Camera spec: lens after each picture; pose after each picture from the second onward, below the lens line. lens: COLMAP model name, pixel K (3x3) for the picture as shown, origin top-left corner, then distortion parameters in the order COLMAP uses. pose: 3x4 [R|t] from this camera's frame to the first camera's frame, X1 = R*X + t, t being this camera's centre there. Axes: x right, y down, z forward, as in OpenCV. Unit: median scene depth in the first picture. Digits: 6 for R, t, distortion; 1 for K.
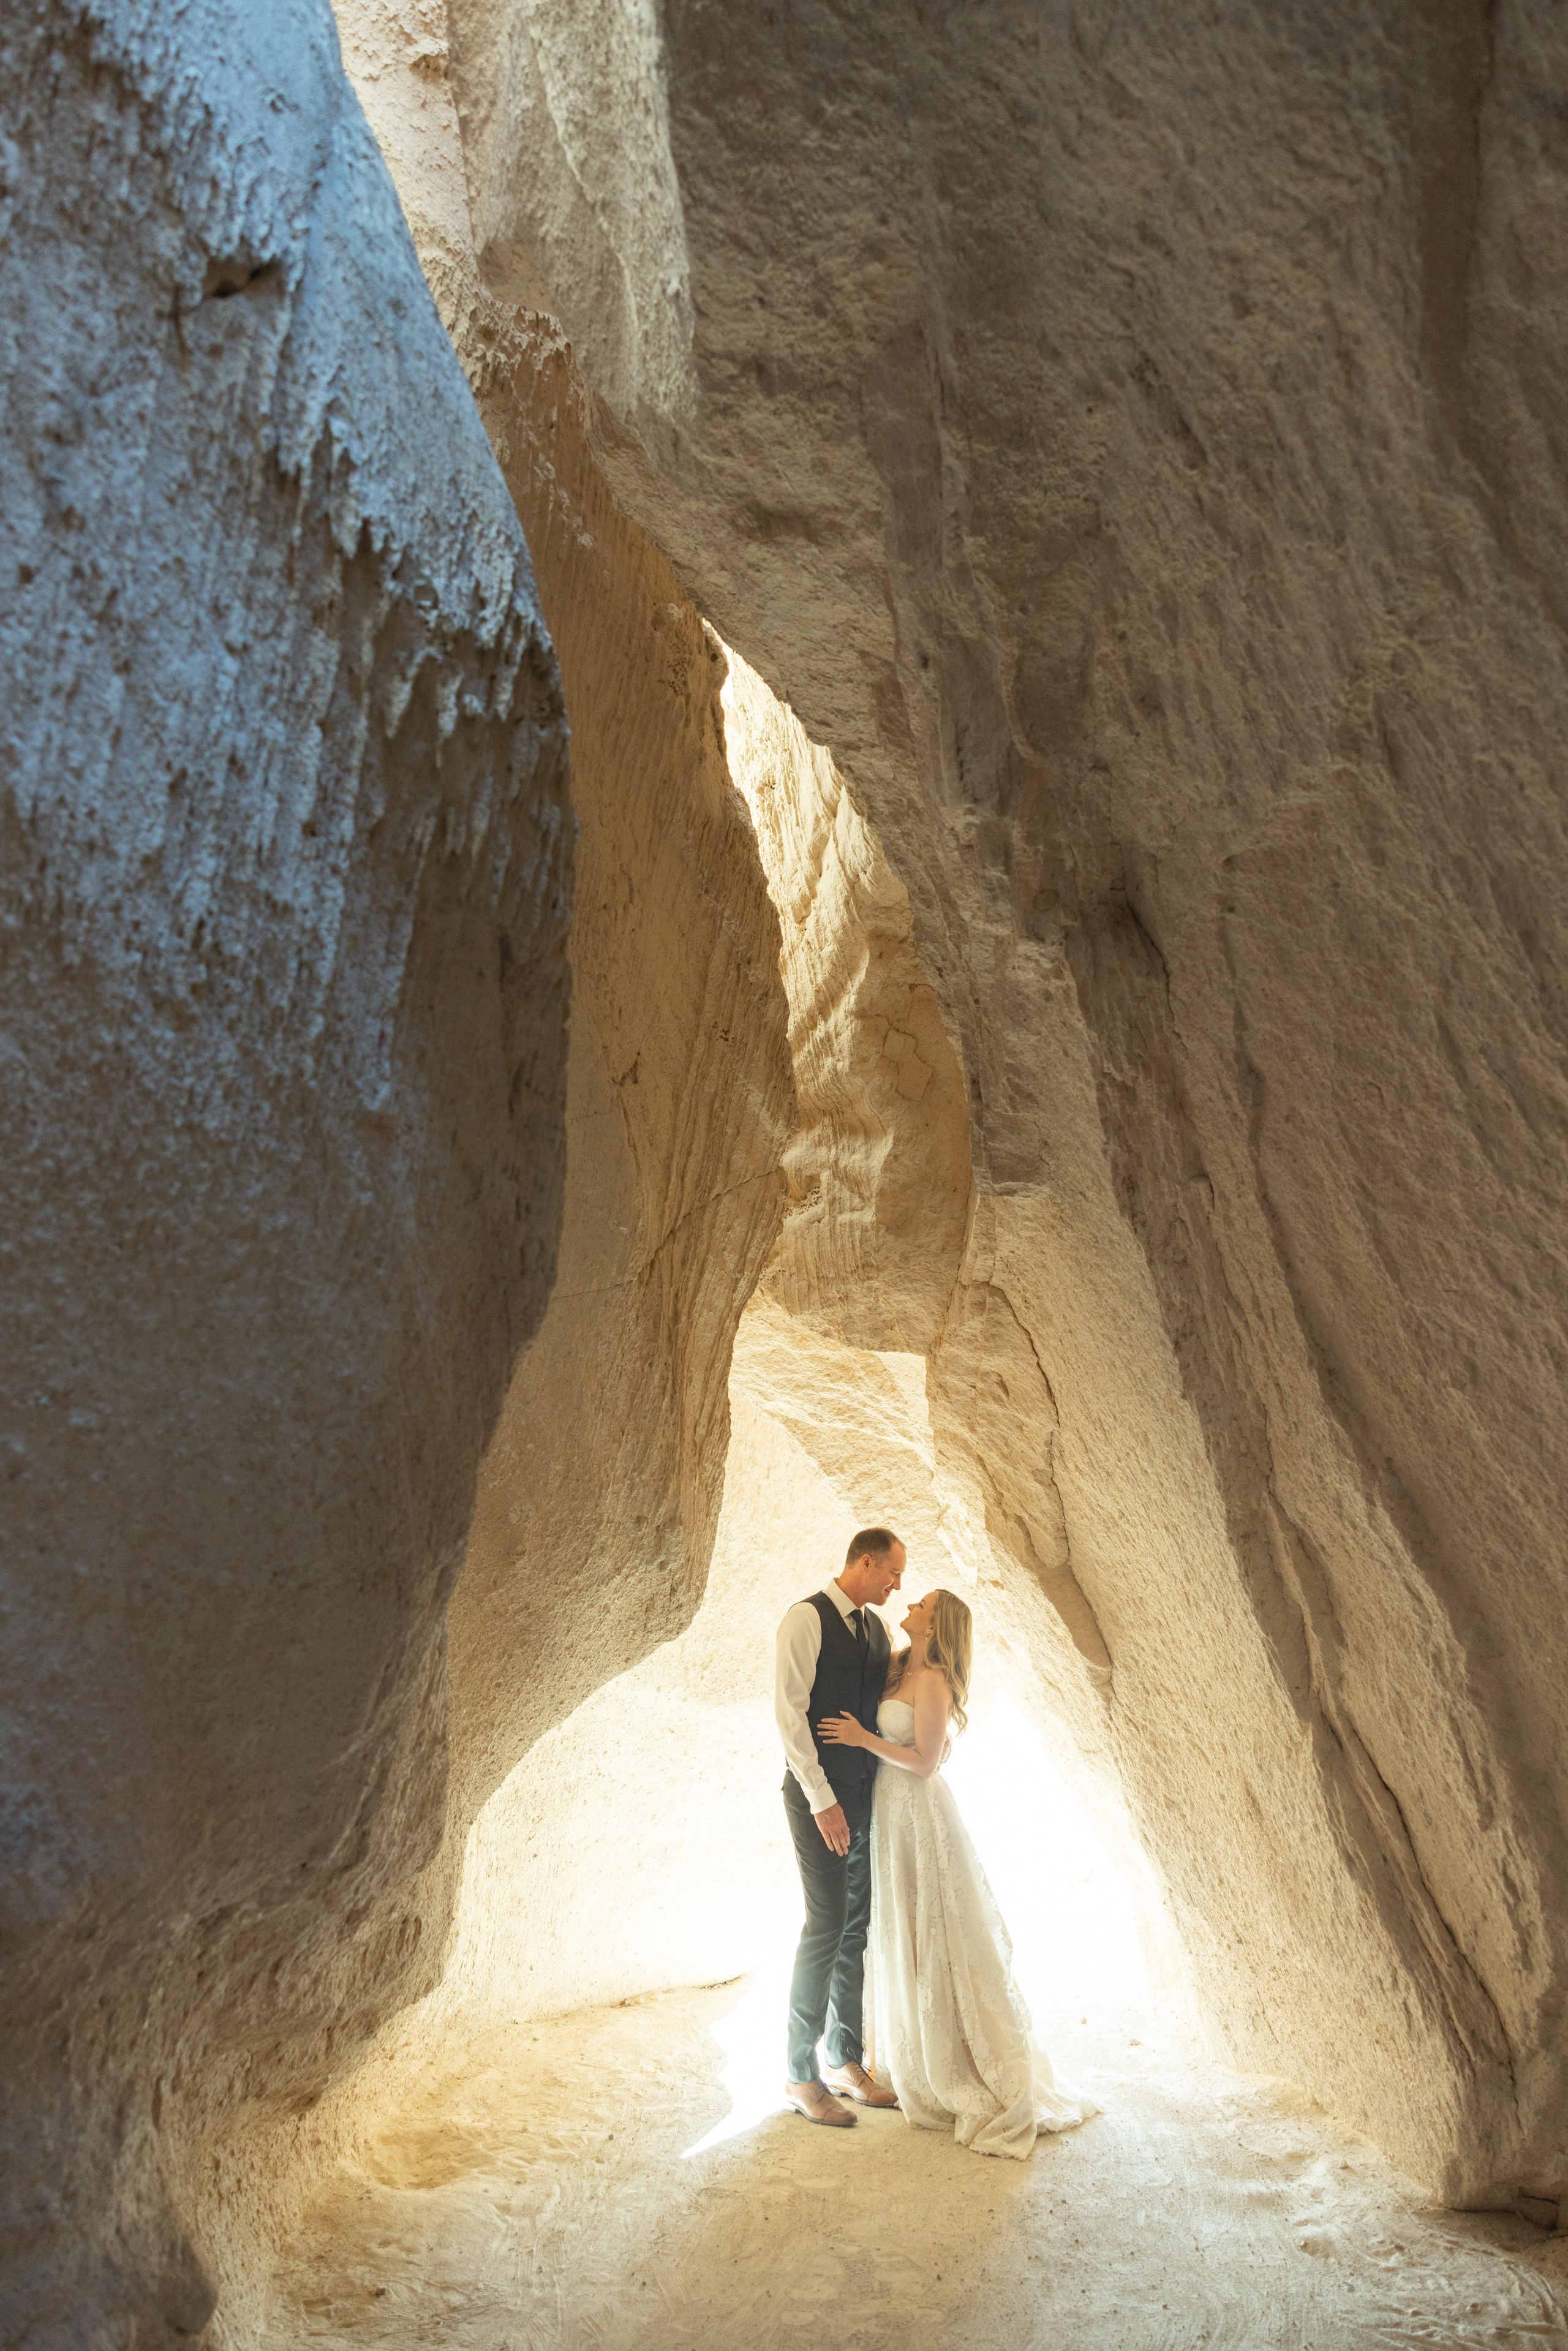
lens RADIAL K [[1852.9, 0, 782.9], [0, 1852.9, 1164.8], [0, 0, 1]] dist [0.009381, 0.000832]
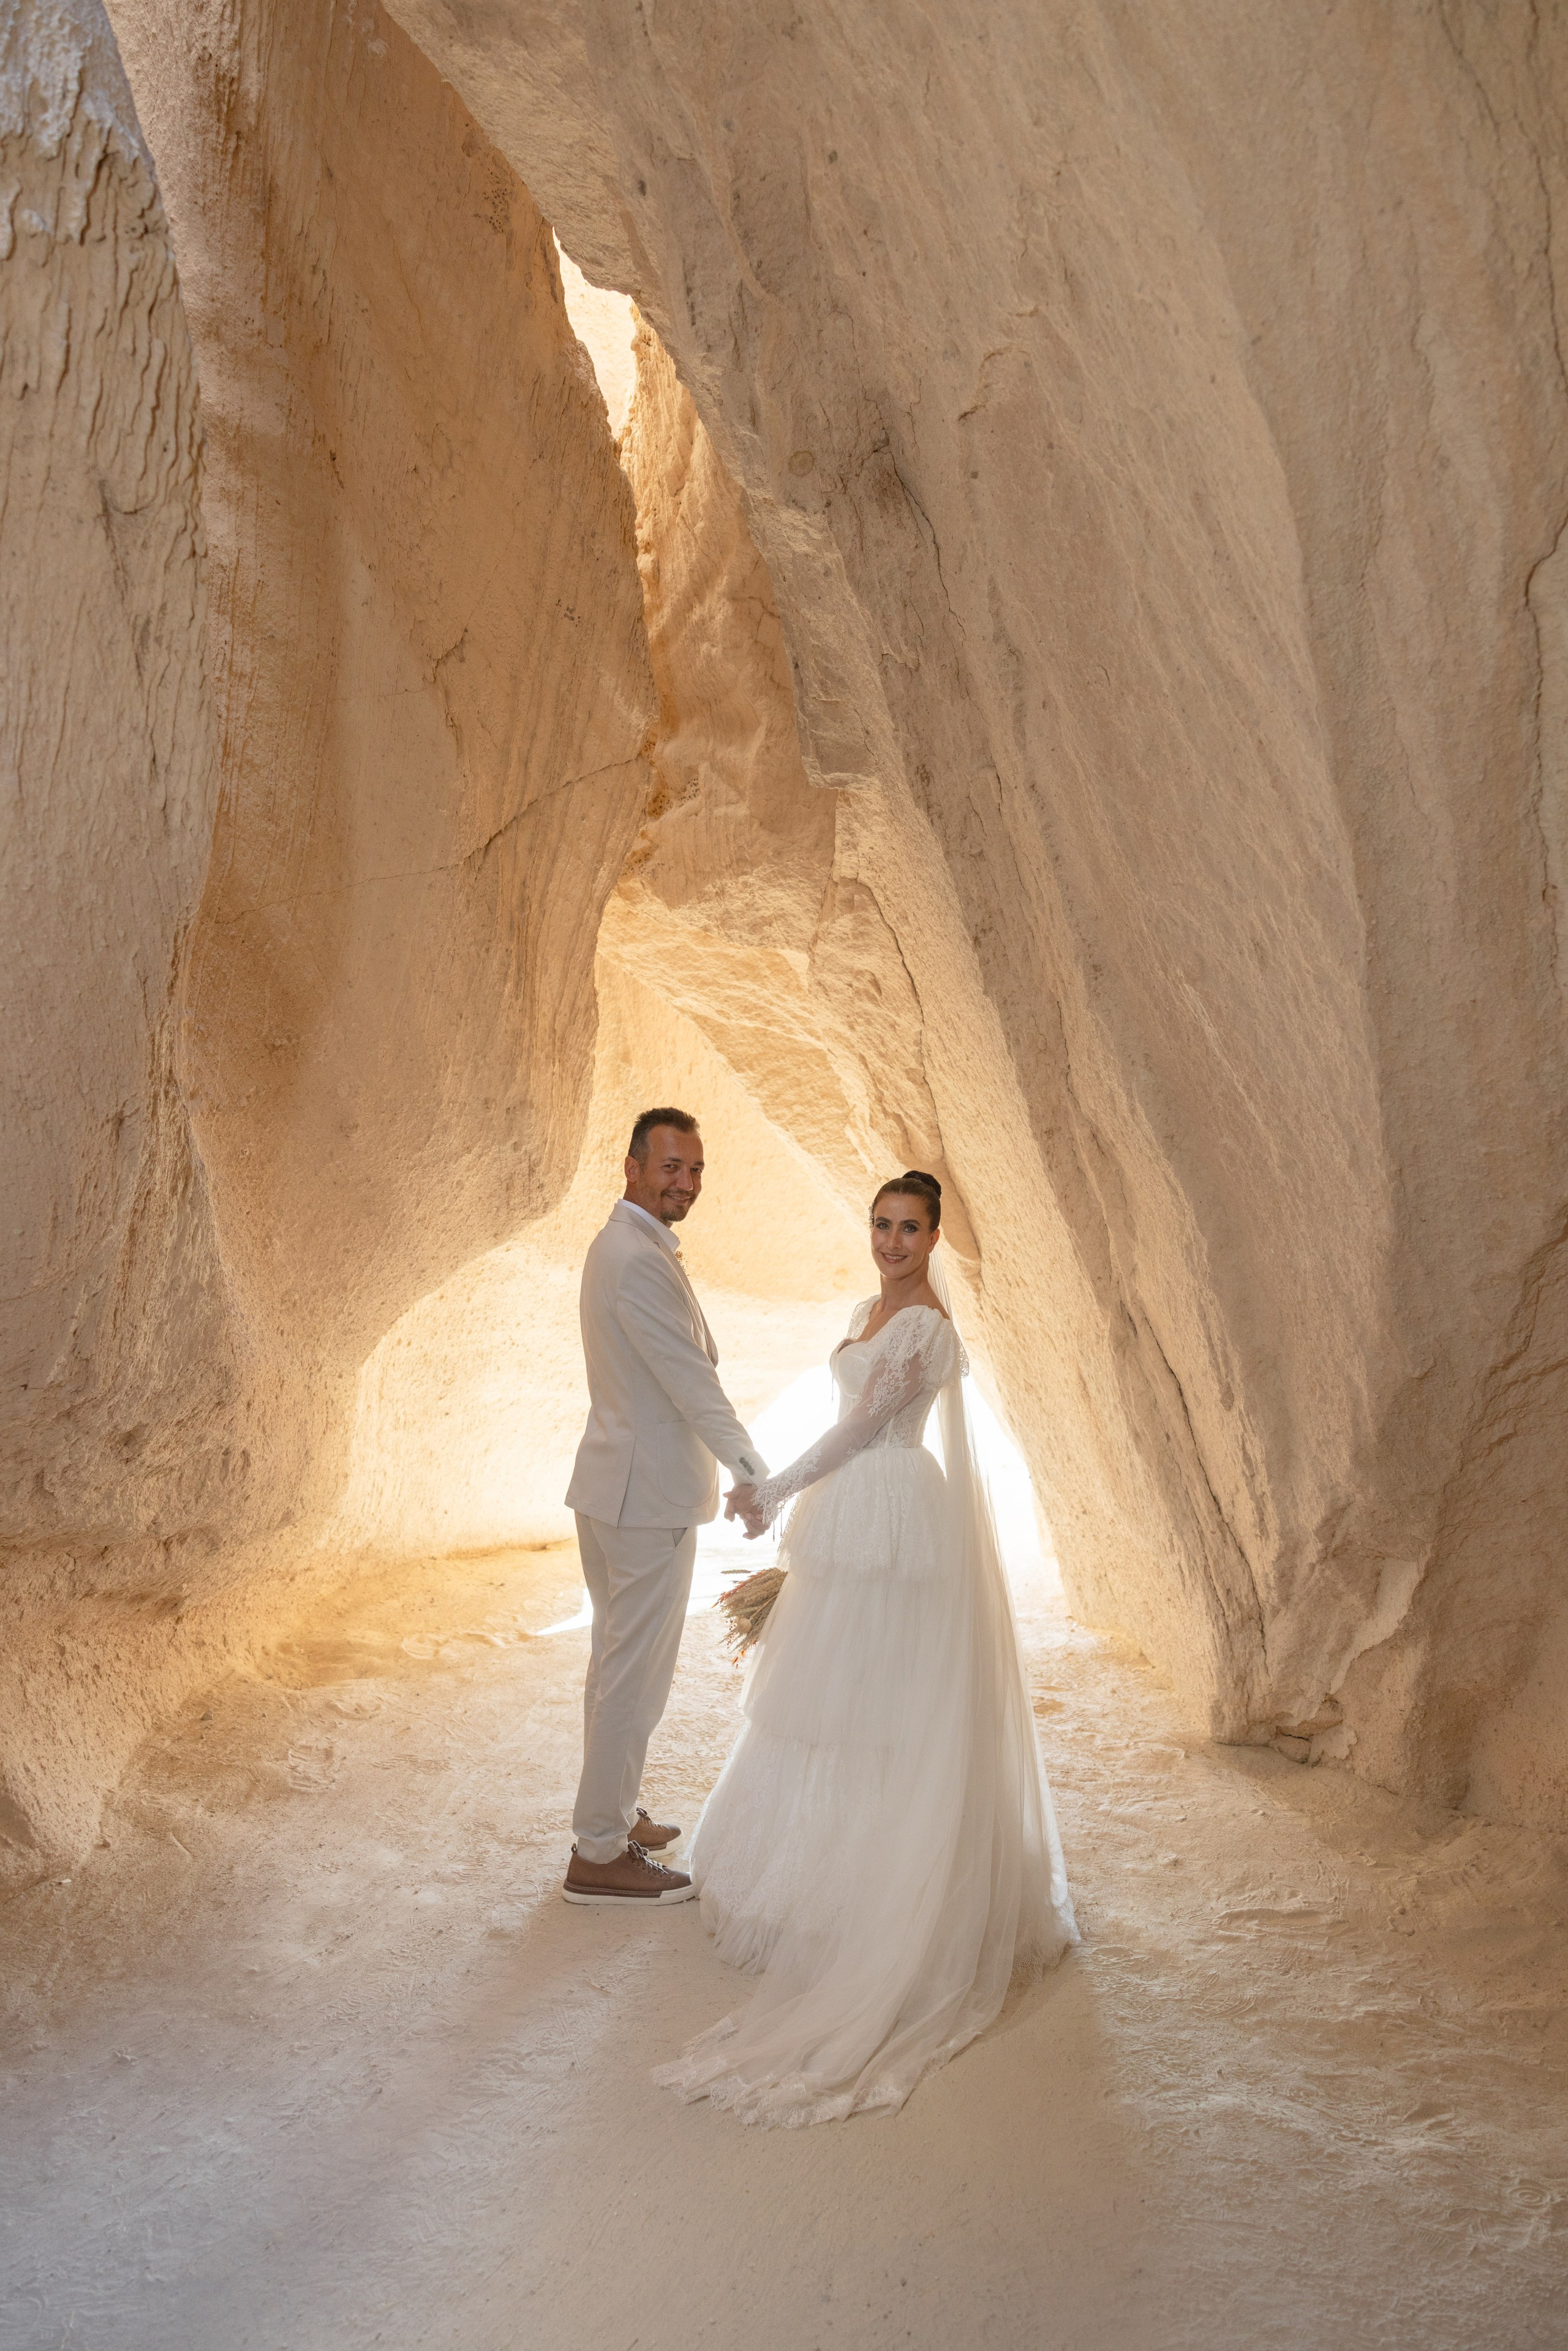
lens RADIAL K [[1852.9, 0, 786.8], [0, 1852.9, 1171.6], [0, 0, 1]] dist [0.009381, 0.000832]
pose [[0.998379, 0.031332, -0.047511, 0.155337], [-0.020747, 0.977738, 0.208800, 0.011927], [0.052996, -0.207476, 0.976804, -0.007706]]
